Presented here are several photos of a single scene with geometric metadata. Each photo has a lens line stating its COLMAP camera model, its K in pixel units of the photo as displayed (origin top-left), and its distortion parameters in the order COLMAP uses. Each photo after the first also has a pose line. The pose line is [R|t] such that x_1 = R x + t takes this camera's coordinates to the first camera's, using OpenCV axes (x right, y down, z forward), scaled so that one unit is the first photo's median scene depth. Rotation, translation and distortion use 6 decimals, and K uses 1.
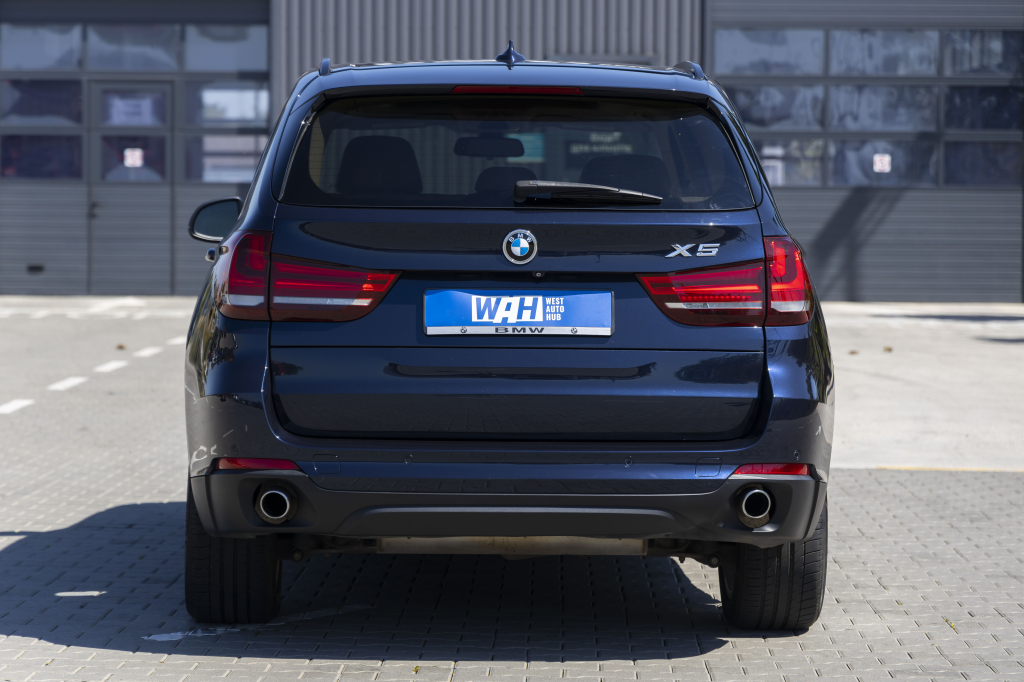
lens RADIAL K [[3091.6, 0, 505.3], [0, 3091.6, 340.1], [0, 0, 1]] dist [0.049644, 0.000000]
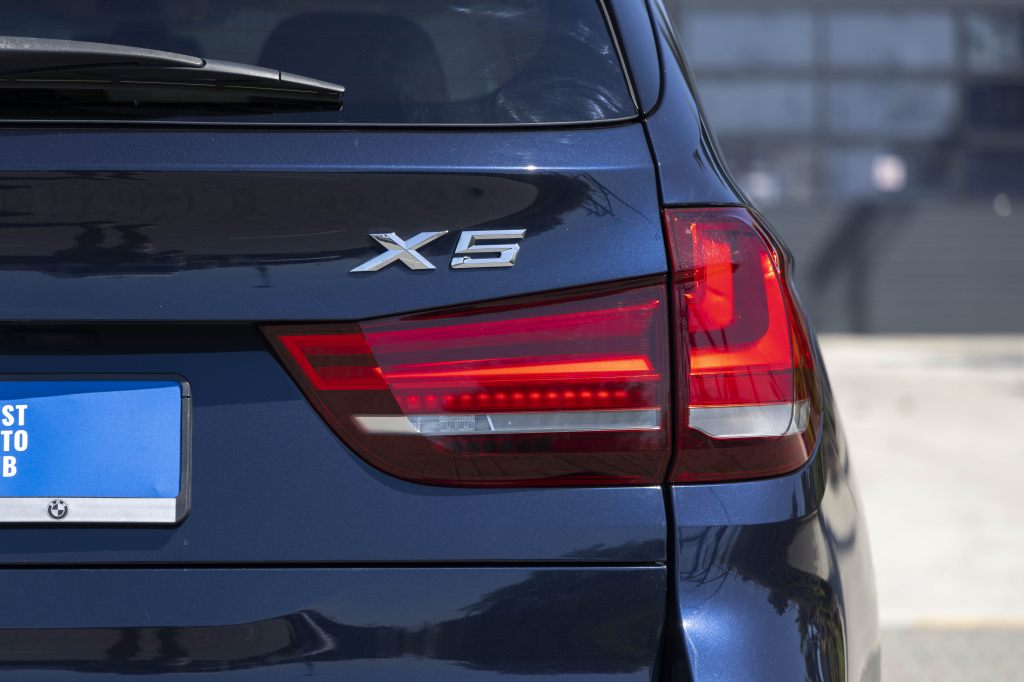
lens RADIAL K [[3091.6, 0, 511.1], [0, 3091.6, 339.3], [0, 0, 1]] dist [0.049644, 0.000000]
pose [[0.999949, -0.009195, 0.004274, 0.066348], [0.009246, 0.999882, -0.012227, -0.015898], [-0.004161, 0.012266, 0.999916, 0.680570]]
